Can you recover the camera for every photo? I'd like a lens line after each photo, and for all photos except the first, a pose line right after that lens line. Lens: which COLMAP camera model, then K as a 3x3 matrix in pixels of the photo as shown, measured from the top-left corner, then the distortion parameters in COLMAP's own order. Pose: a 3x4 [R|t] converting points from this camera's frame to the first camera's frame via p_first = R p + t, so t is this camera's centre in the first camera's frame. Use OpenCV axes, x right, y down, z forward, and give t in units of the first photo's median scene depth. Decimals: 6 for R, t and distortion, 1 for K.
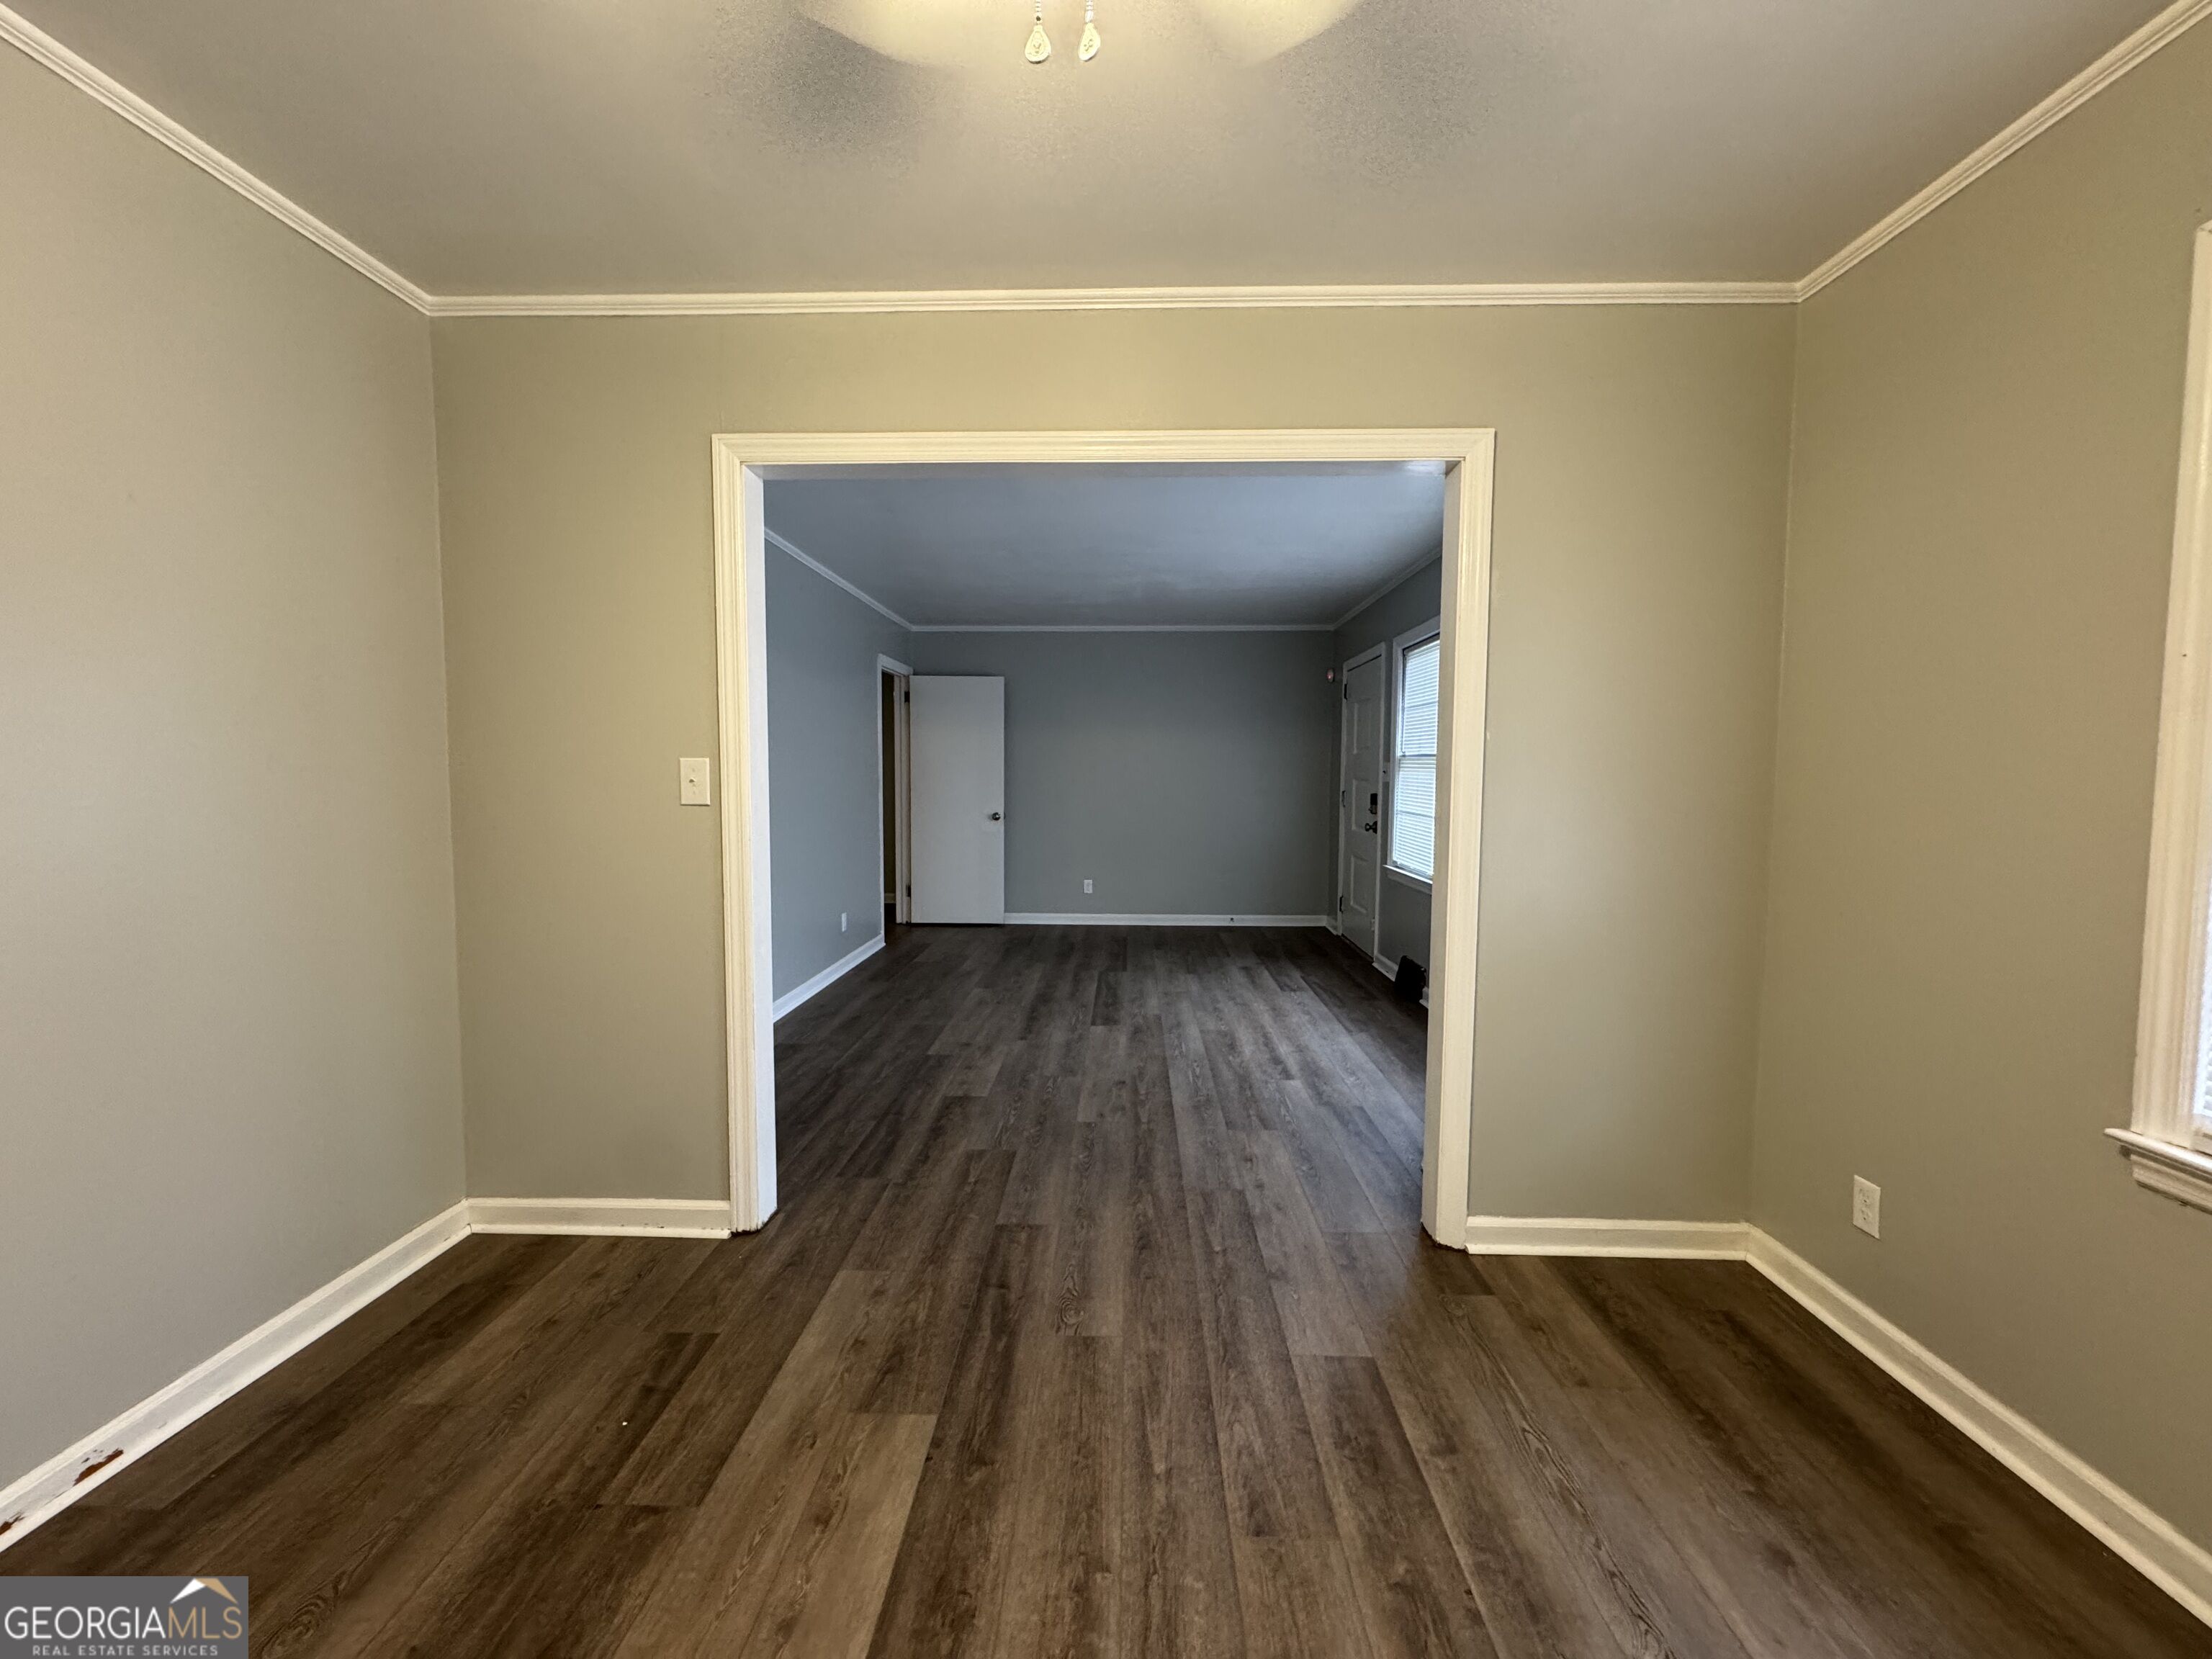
lens RADIAL K [[879.0, 0, 1103.6], [0, 879.0, 830.7], [0, 0, 1]] dist [-0.000829, 0.000145]
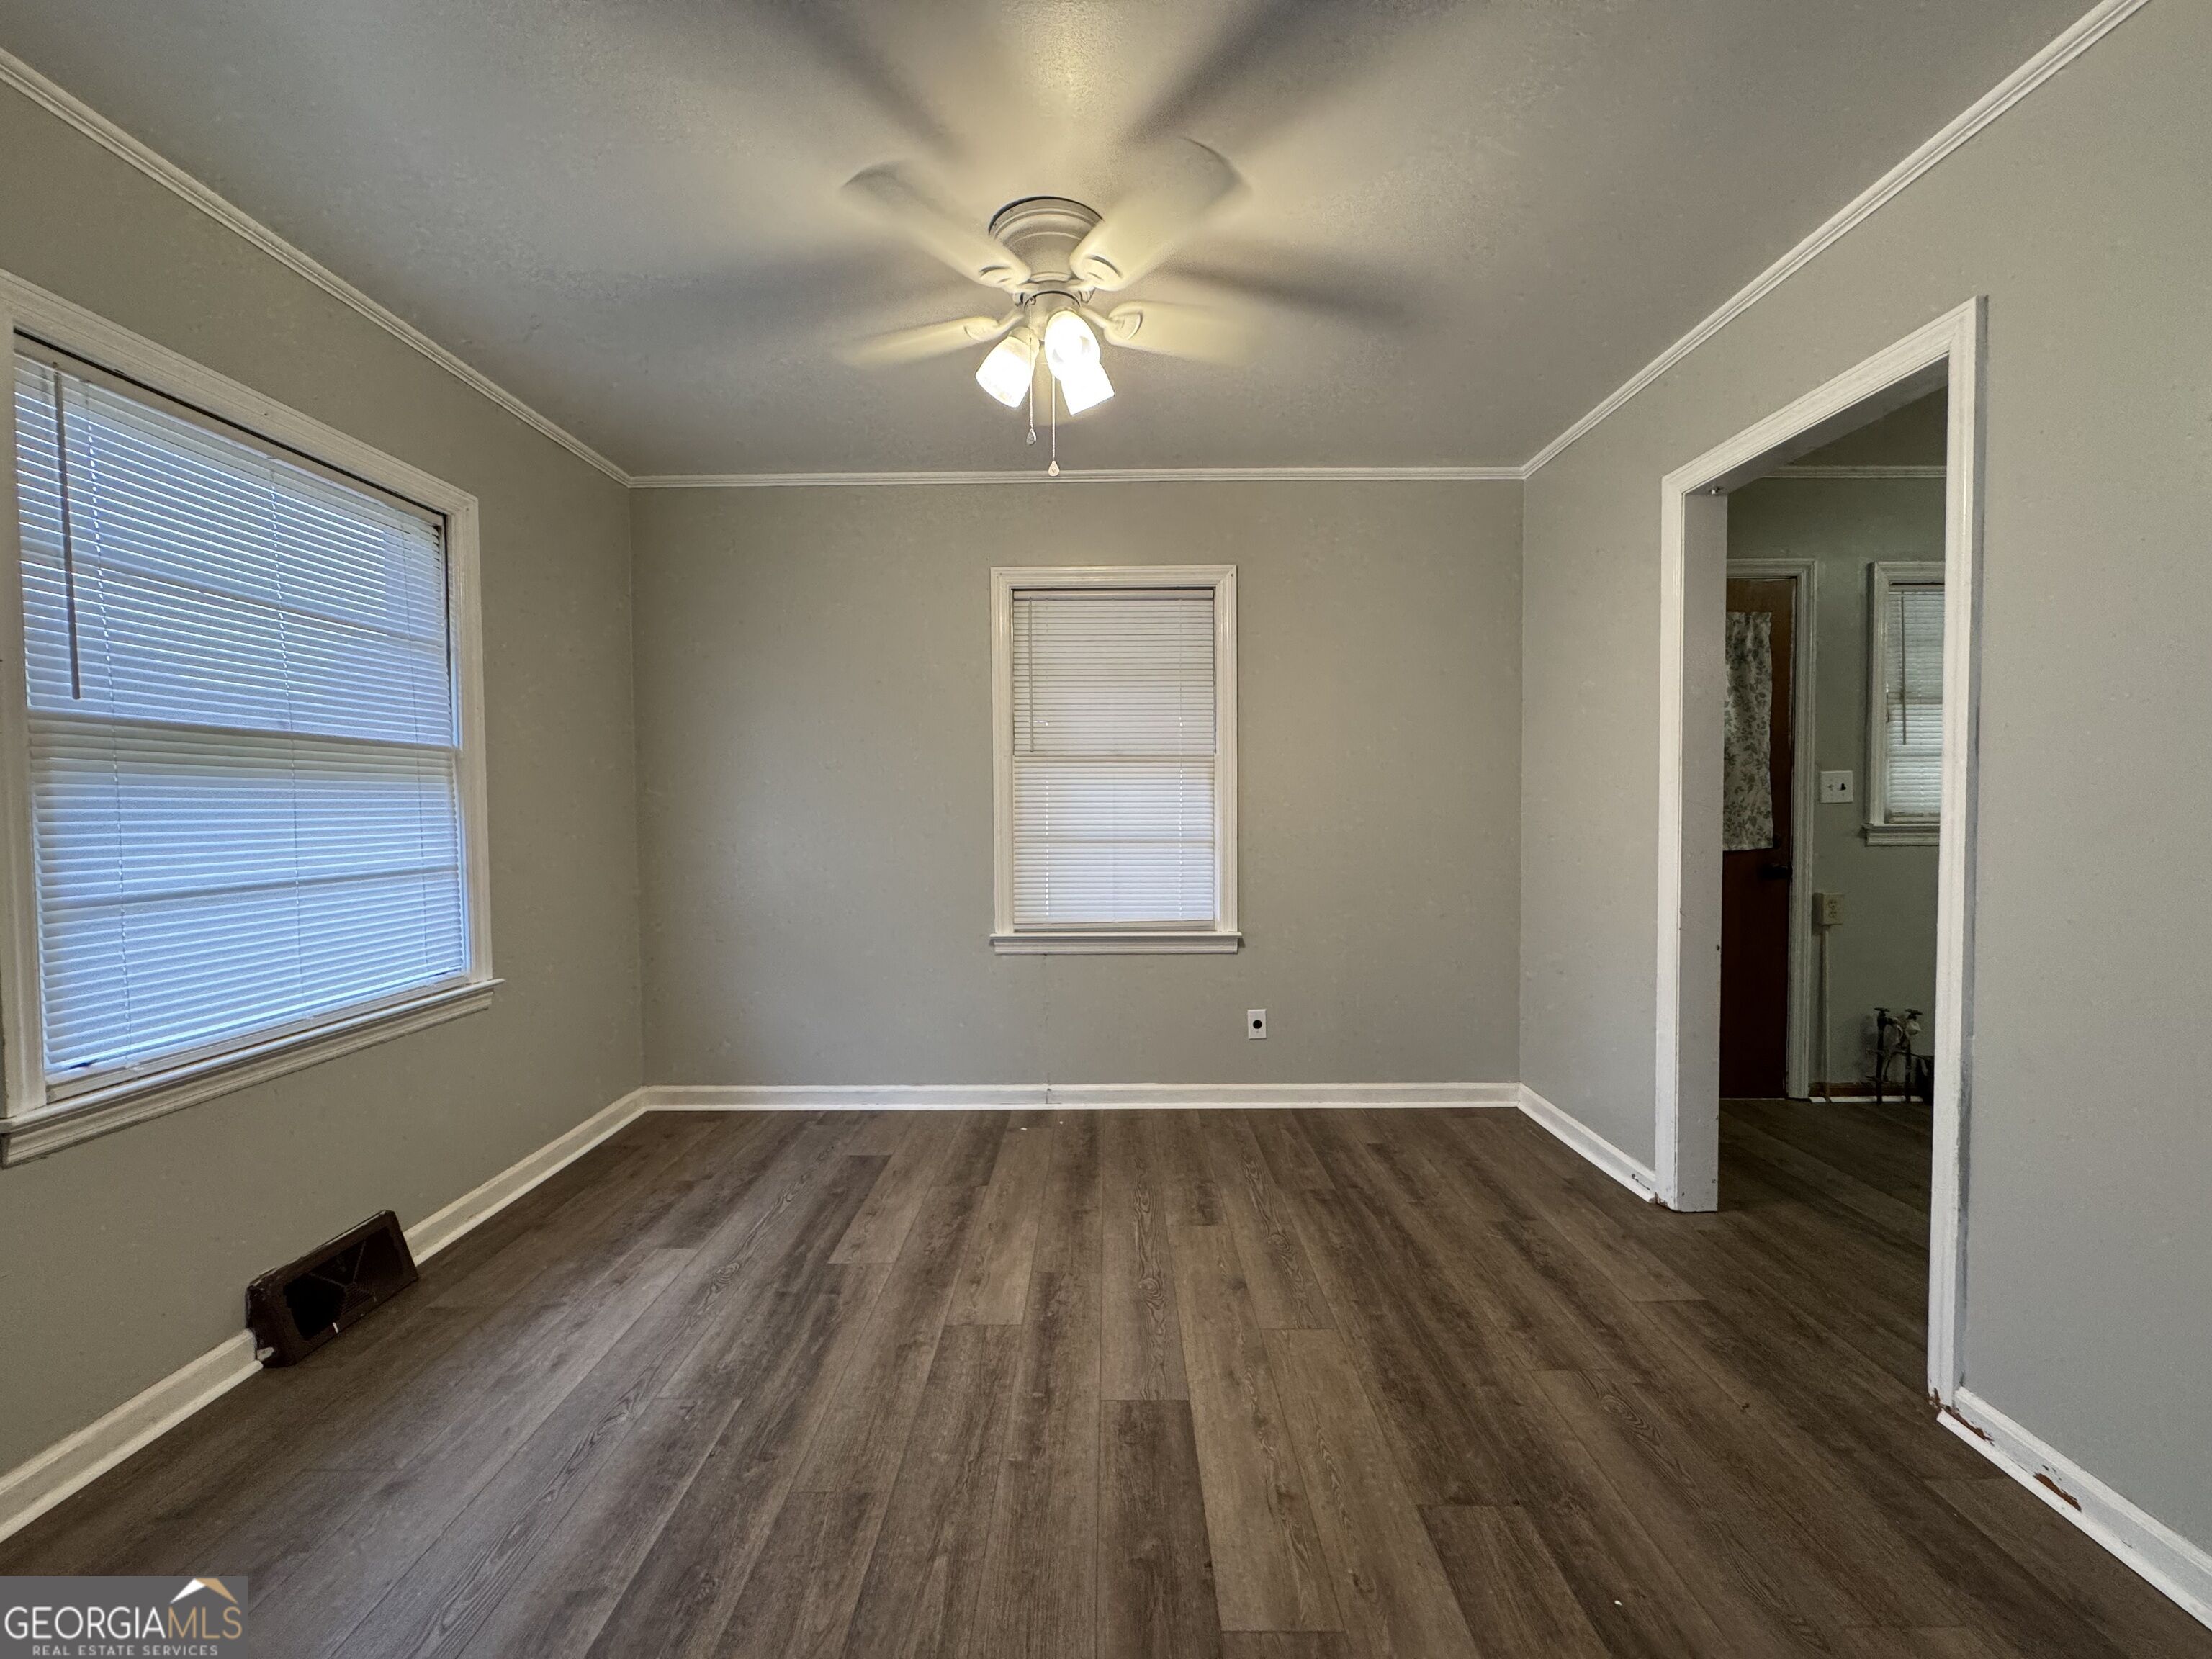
lens RADIAL K [[892.0, 0, 1118.9], [0, 892.0, 828.7], [0, 0, 1]] dist [0.016204, 0.000128]
pose [[-0.999131, 0.002244, -0.041620, -0.080446], [-0.001544, 0.995872, 0.090758, -0.087163], [0.041652, 0.090744, -0.995003, 1.907315]]
